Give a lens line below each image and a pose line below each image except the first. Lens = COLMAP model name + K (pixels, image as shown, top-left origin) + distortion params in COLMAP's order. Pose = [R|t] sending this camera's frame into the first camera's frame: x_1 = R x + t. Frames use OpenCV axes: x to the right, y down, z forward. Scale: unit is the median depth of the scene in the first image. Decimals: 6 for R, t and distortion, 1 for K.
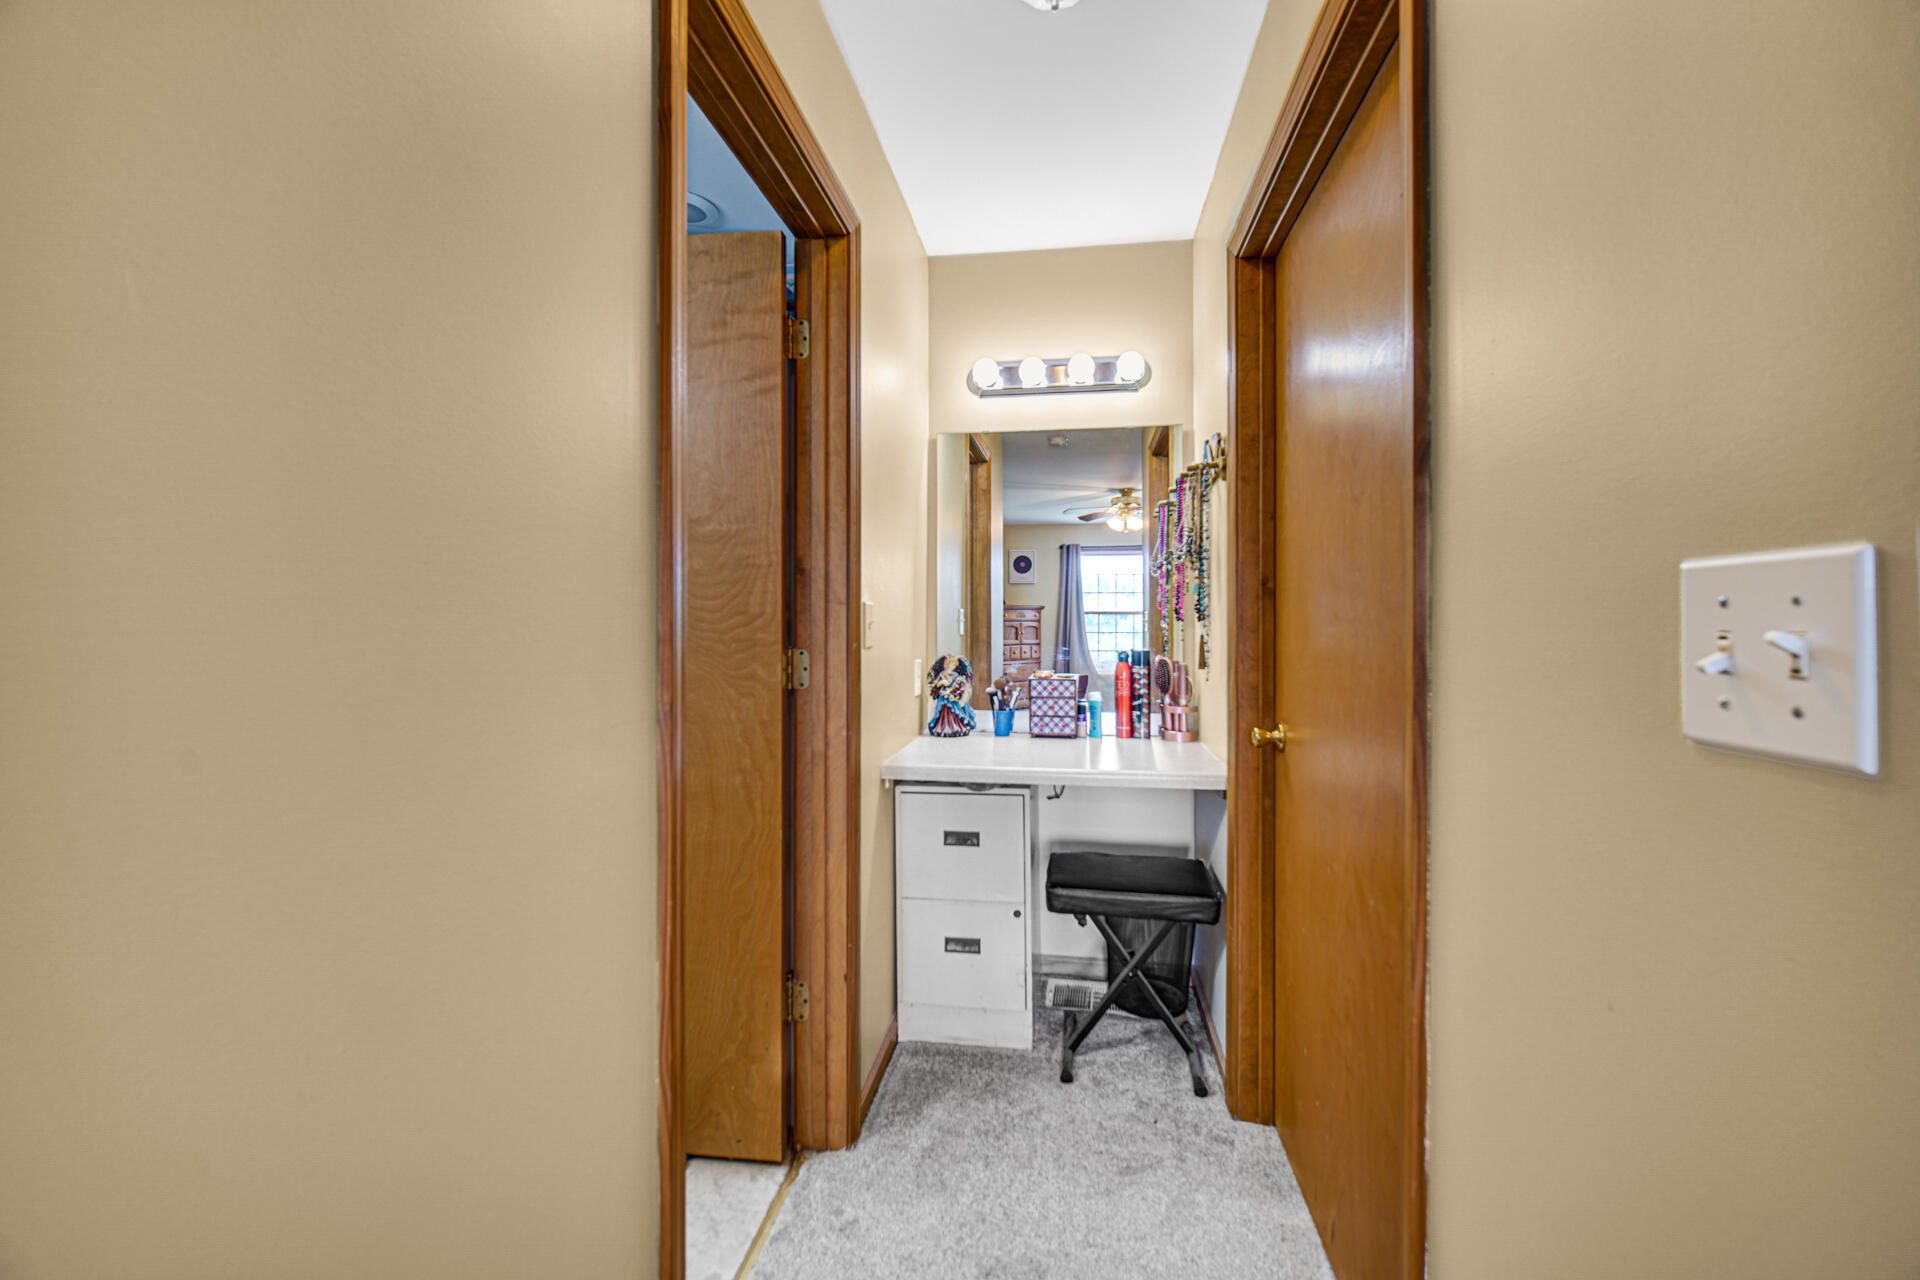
lens RADIAL K [[761.6, 0, 962.4], [0, 761.6, 623.3], [0, 0, 1]] dist [-0.001039, -0.000055]
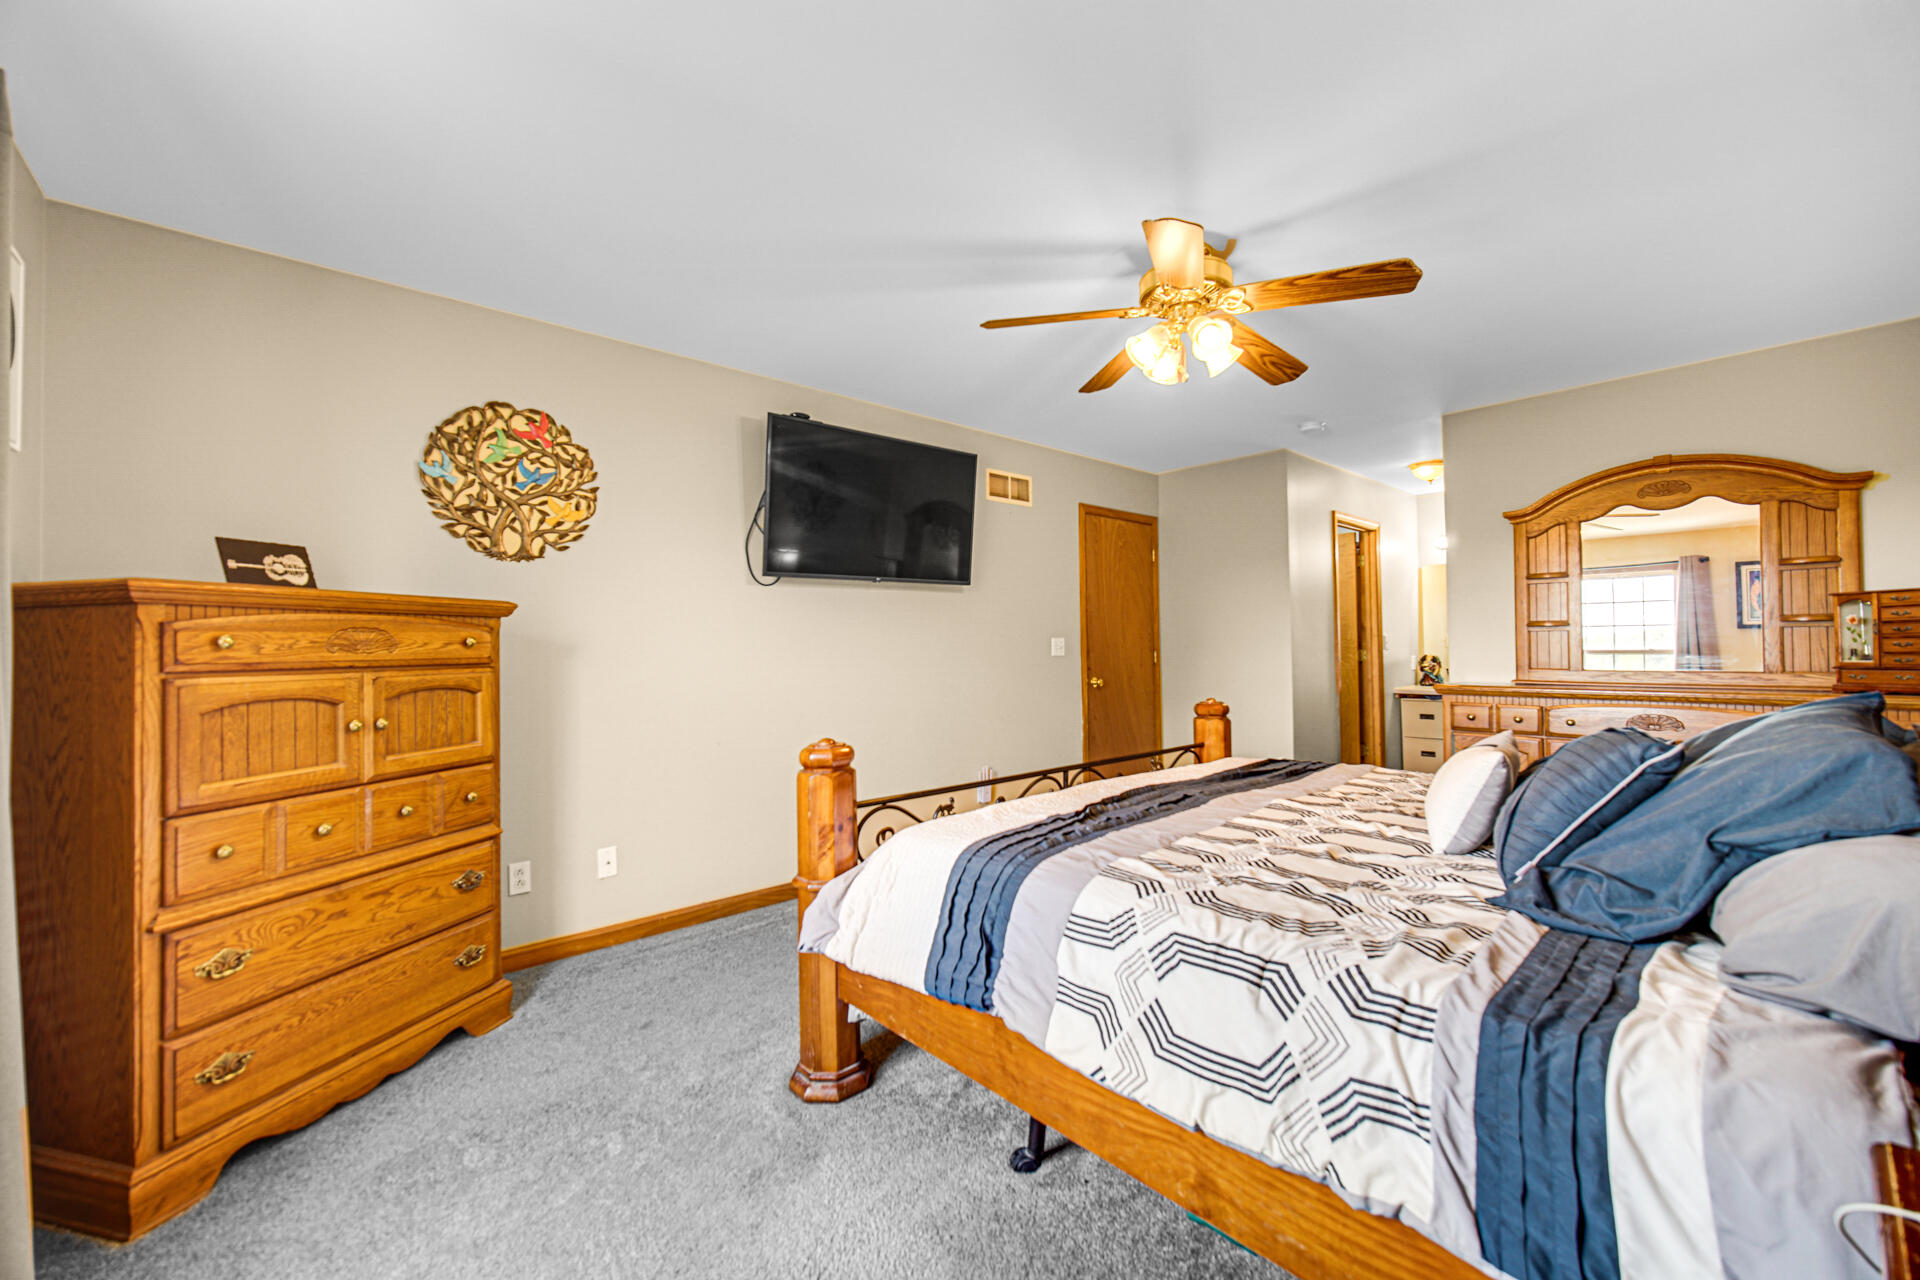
lens RADIAL K [[761.6, 0, 962.4], [0, 761.6, 623.3], [0, 0, 1]] dist [-0.001039, -0.000055]
pose [[0.774713, -0.026920, -0.631740, 0.560710], [0.009153, 0.999466, -0.031365, 0.006335], [0.632247, 0.018516, 0.774545, -2.814788]]
